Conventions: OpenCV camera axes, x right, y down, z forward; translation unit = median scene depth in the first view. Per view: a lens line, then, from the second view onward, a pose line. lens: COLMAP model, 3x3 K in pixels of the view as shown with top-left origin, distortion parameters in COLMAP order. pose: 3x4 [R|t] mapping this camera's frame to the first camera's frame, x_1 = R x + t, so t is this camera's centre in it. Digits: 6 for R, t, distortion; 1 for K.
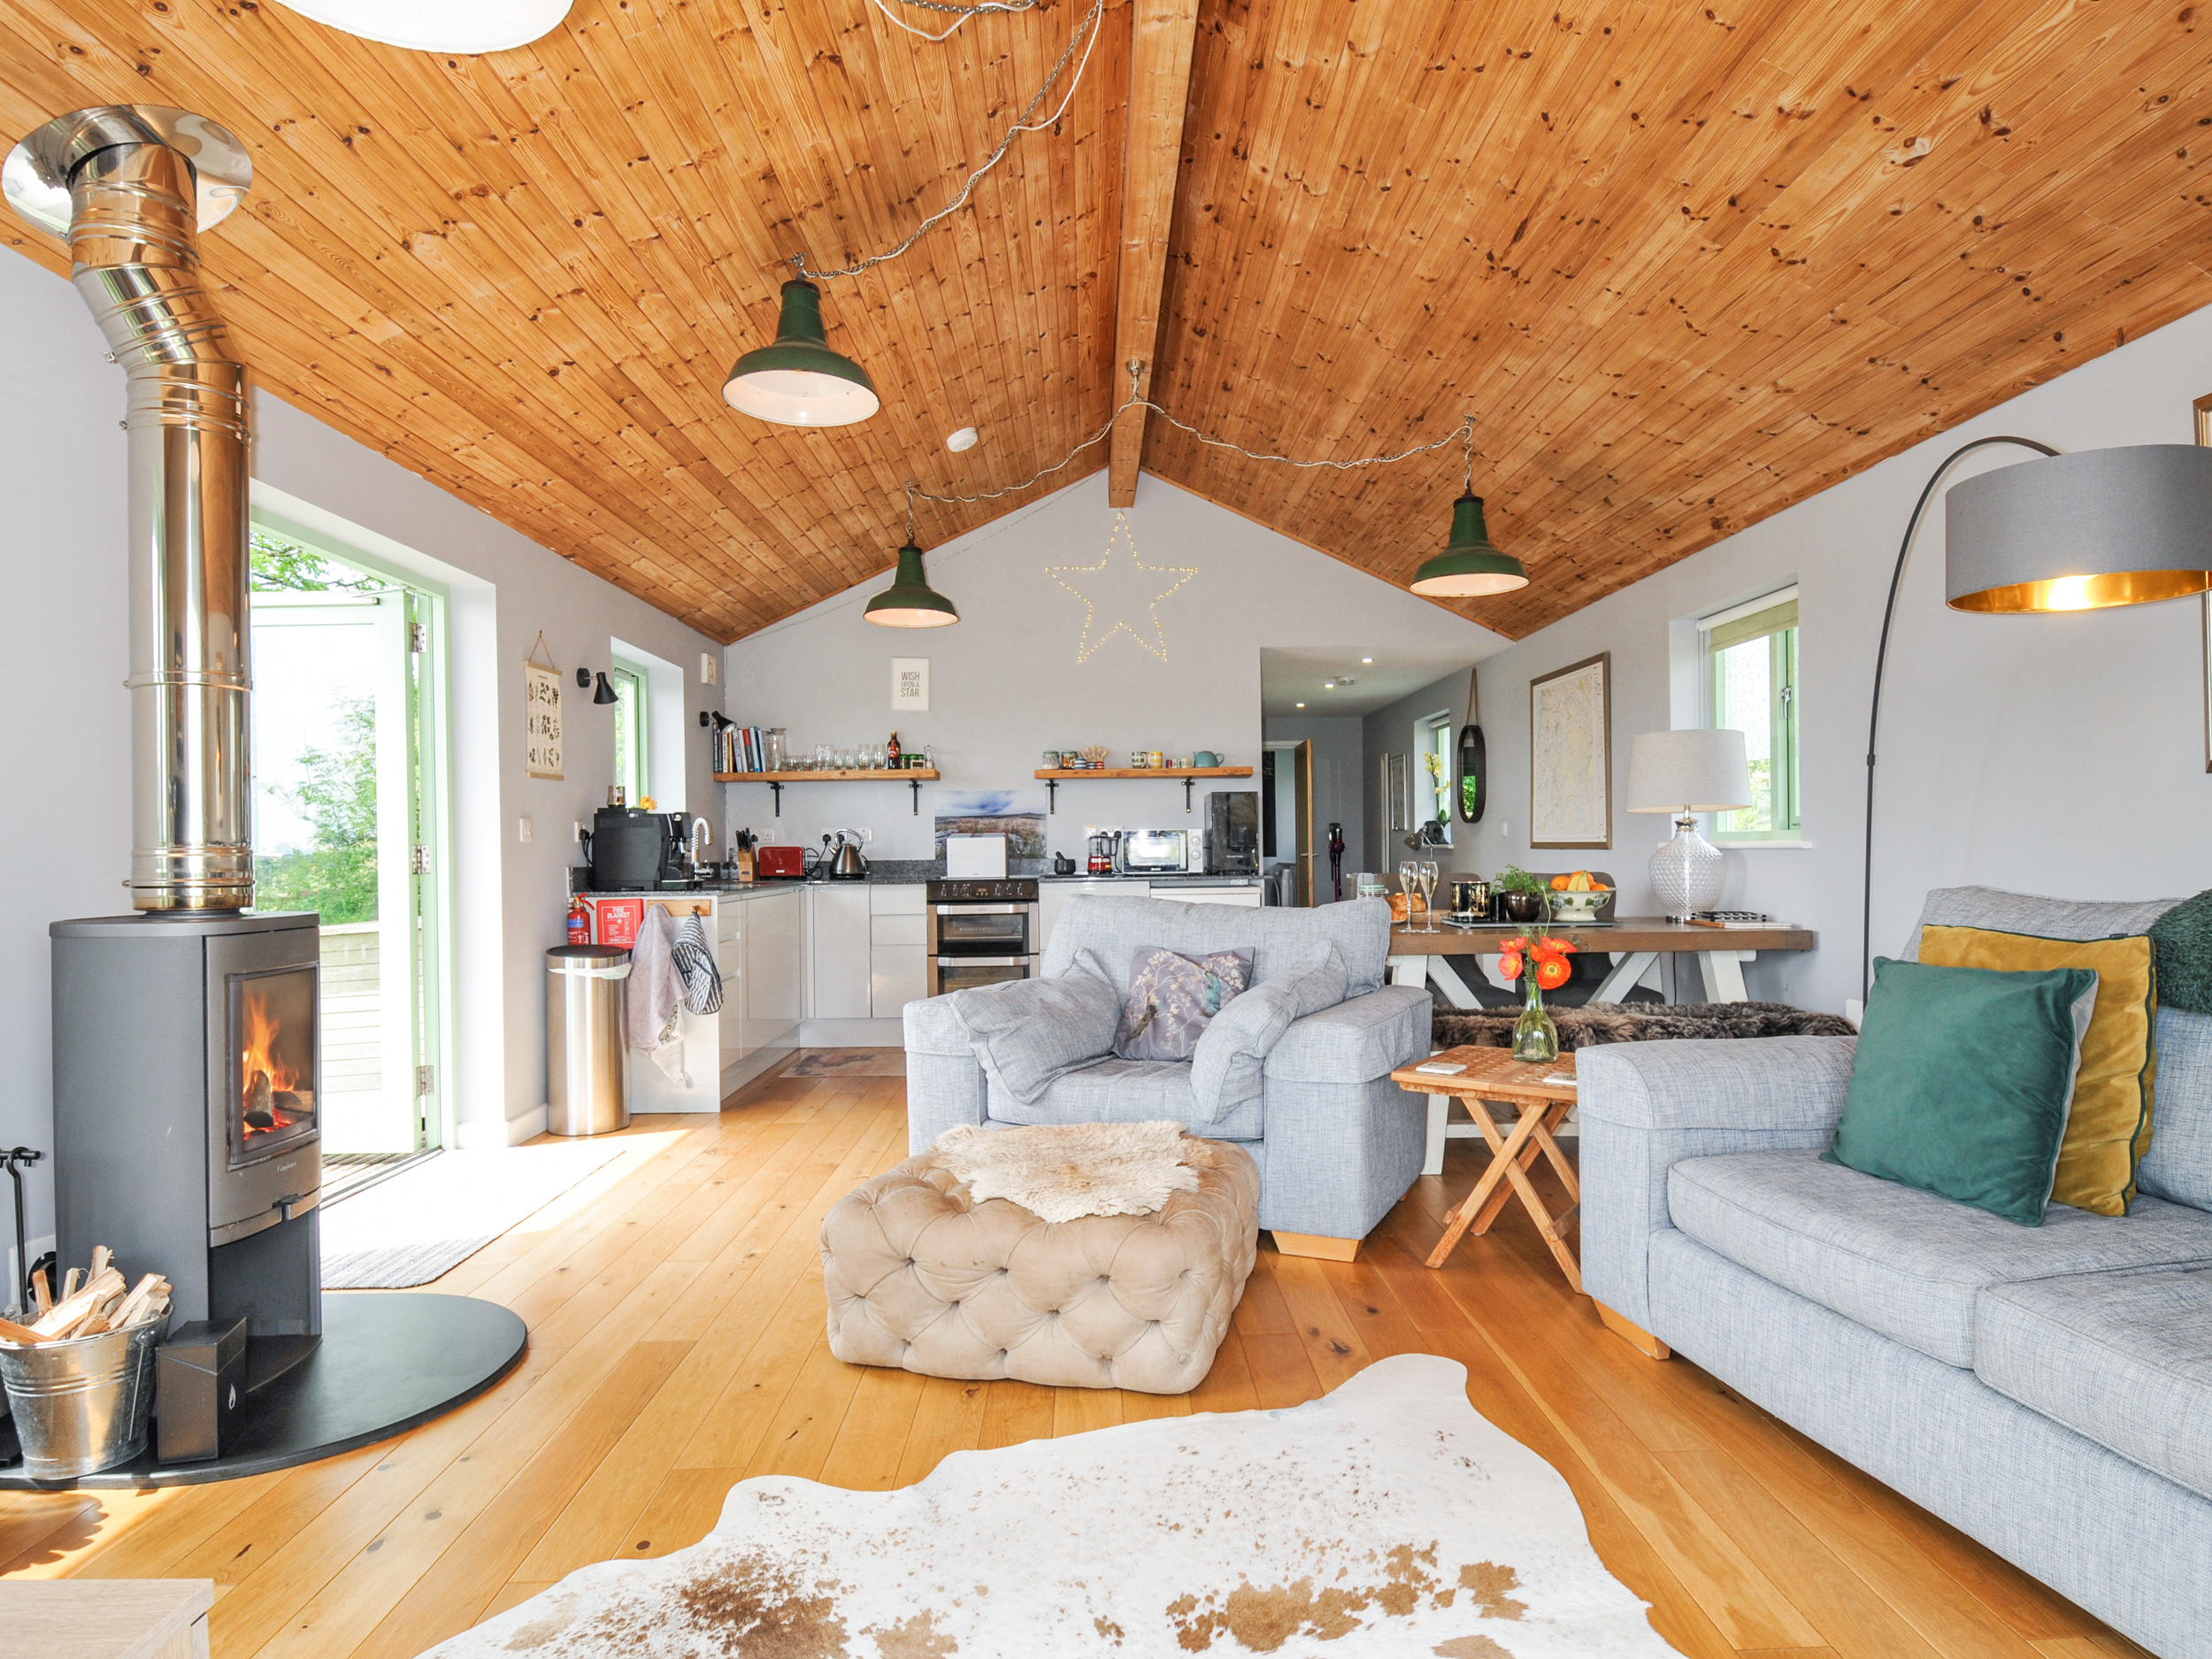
lens RADIAL K [[1169.6, 0, 1099.3], [0, 1169.6, 841.6], [0, 0, 1]] dist [0.000390, -0.000127]
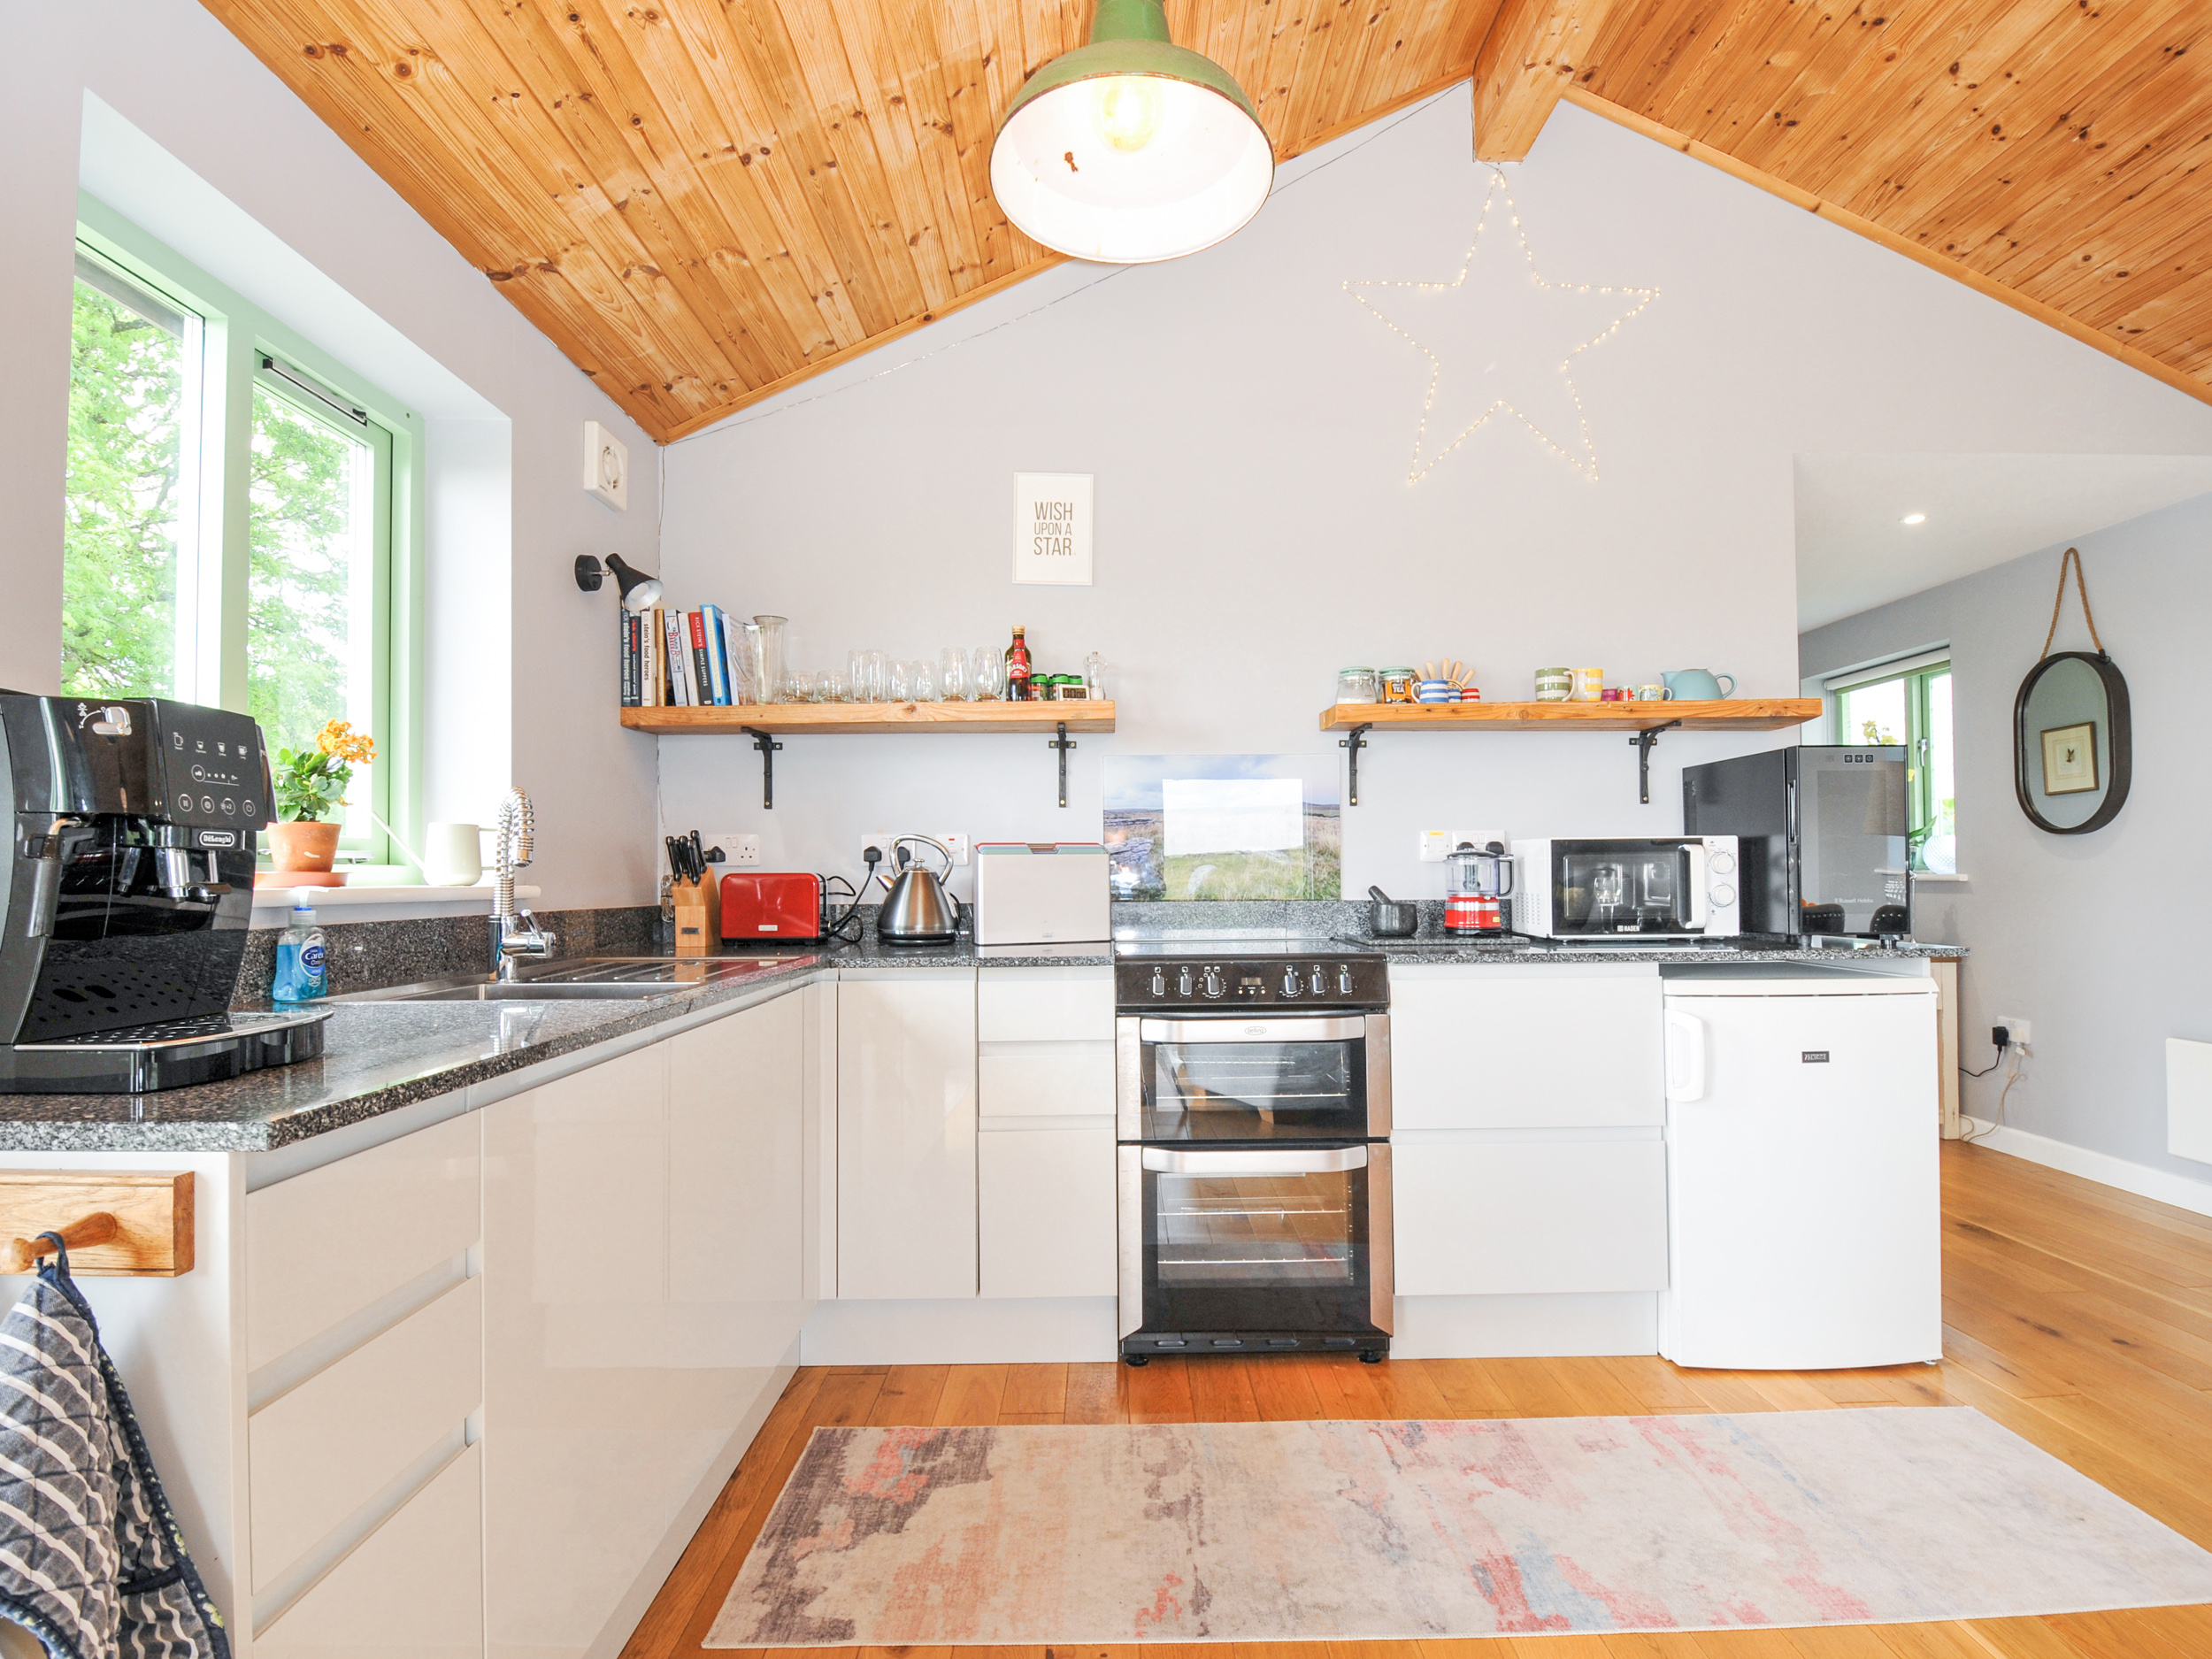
lens RADIAL K [[1072.0, 0, 1113.7], [0, 1072.0, 851.1], [0, 0, 1]] dist [-0.012200, -0.006450]
pose [[0.999859, 0.004165, -0.016285, -0.132050], [-0.004456, 0.999831, -0.017837, 0.002685], [0.016208, 0.017907, 0.999708, 0.582990]]
